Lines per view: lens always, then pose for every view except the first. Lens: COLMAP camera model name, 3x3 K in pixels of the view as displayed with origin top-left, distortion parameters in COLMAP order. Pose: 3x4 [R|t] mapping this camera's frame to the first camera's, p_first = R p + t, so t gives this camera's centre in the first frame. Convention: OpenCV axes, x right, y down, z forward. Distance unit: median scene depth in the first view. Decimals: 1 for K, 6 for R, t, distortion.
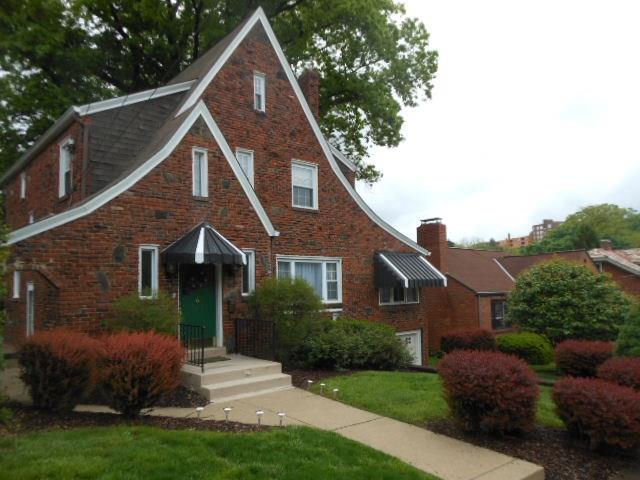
lens RADIAL K [[476.3, 0, 319.3], [0, 476.3, 244.2], [0, 0, 1]] dist [0.033463, 0.006888]
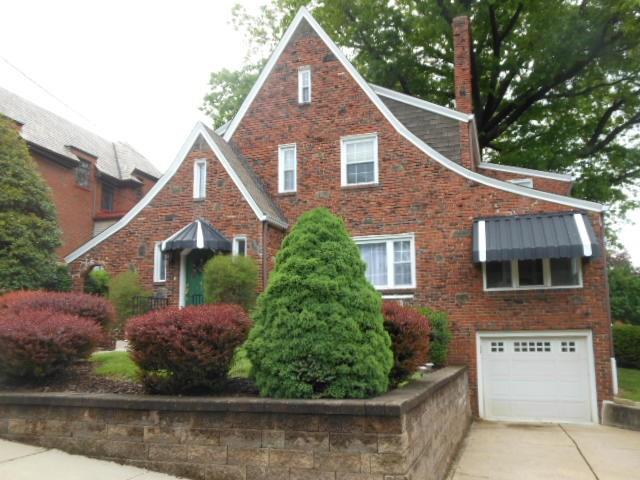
lens RADIAL K [[545.7, 0, 320.7], [0, 545.7, 238.8], [0, 0, 1]] dist [0.012817, 0.001461]
pose [[0.508961, -0.141845, -0.849022, 0.794025], [0.079428, 0.989861, -0.117759, 0.141342], [0.857117, -0.007501, 0.515067, 0.397368]]
